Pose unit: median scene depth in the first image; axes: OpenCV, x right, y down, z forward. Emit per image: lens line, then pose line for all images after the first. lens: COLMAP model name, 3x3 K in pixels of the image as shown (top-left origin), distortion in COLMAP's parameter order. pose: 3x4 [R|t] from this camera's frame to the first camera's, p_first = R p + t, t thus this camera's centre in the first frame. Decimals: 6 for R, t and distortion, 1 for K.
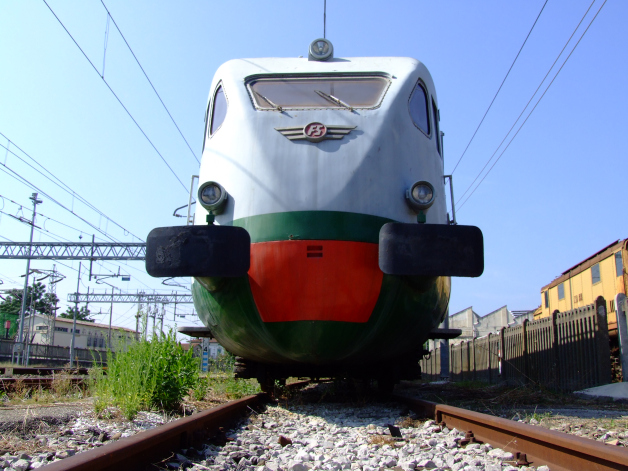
lens RADIAL K [[671.2, 0, 314.0], [0, 671.2, 235.5], [0, 0, 1]] dist [-0.181472, 0.265807]
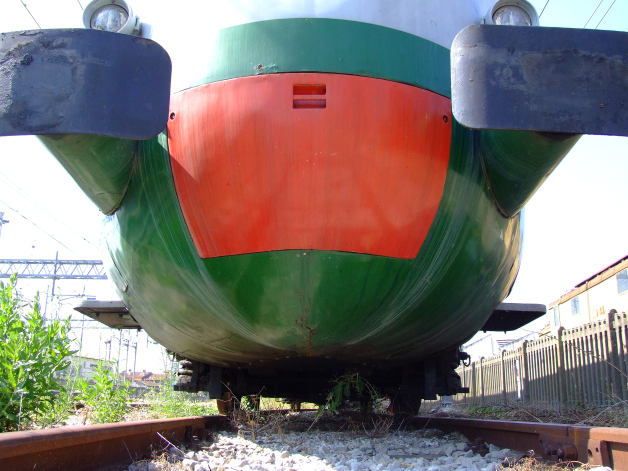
lens RADIAL K [[671.2, 0, 314.0], [0, 671.2, 235.5], [0, 0, 1]] dist [-0.181472, 0.265807]
pose [[0.999558, 0.005230, 0.029267, -0.007092], [-0.003854, 0.998893, -0.046880, 0.113763], [-0.029480, 0.046746, 0.998472, 0.432082]]
